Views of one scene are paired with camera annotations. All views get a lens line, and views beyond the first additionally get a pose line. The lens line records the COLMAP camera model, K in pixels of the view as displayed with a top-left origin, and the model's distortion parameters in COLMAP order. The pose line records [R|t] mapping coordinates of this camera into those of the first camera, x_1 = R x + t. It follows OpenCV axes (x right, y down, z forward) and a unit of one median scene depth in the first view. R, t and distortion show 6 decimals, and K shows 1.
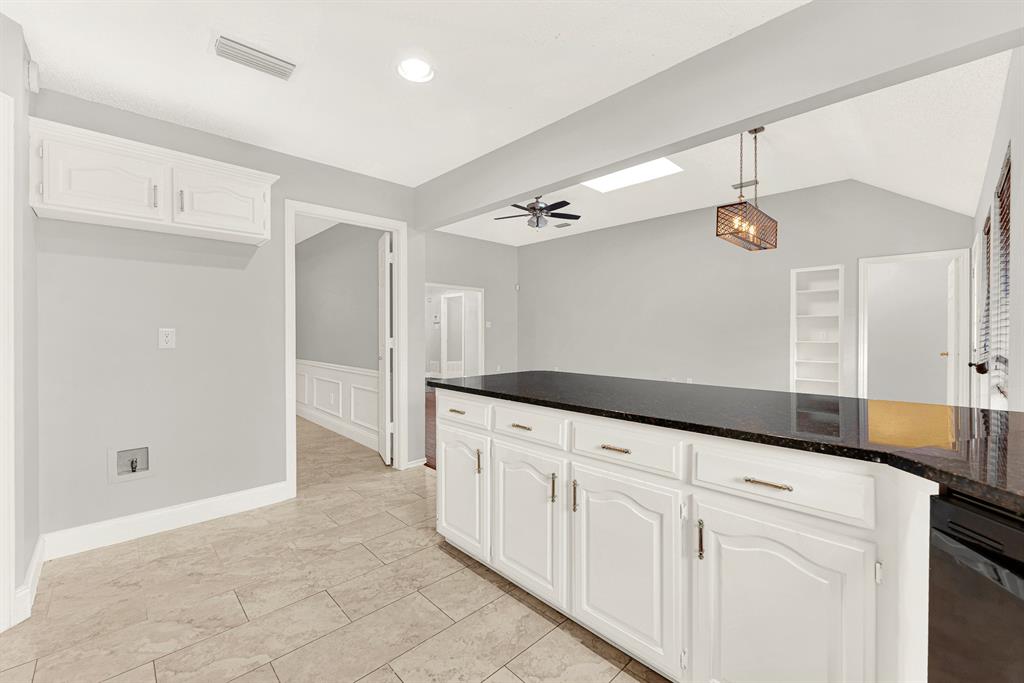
lens RADIAL K [[420.0, 0, 513.7], [0, 420.0, 337.5], [0, 0, 1]] dist [0.001884, -0.000002]
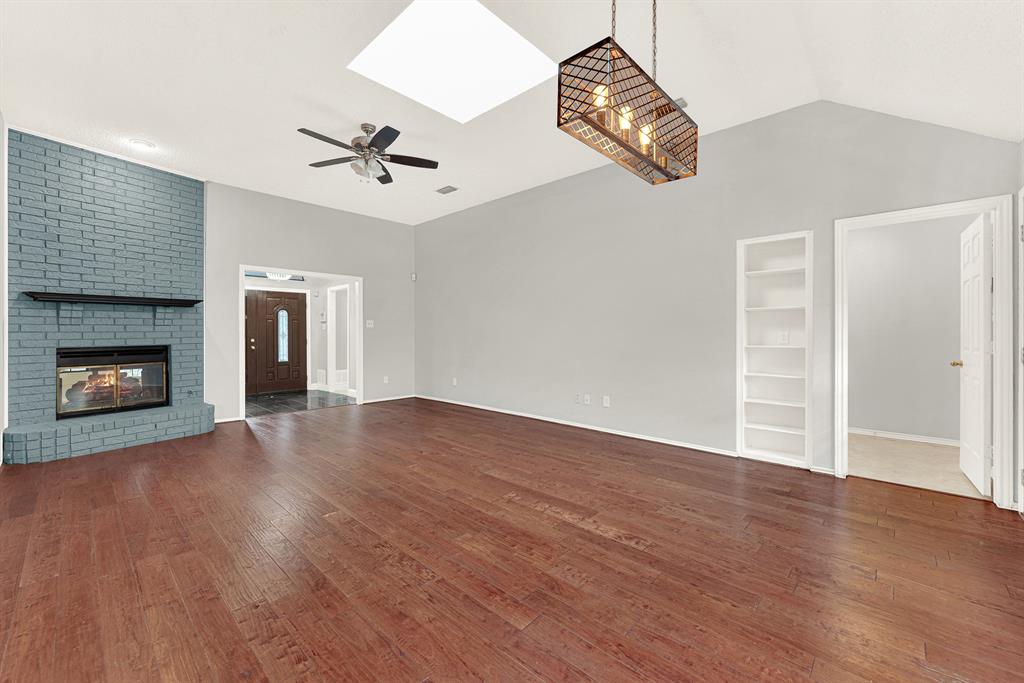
lens RADIAL K [[420.0, 0, 511.9], [0, 420.0, 338.0], [0, 0, 1]] dist [0.001884, -0.000002]
pose [[0.998358, -0.006106, 0.056963, 0.255895], [0.006064, 0.999981, 0.000900, -0.005847], [-0.056968, -0.000553, 0.998376, 0.342068]]
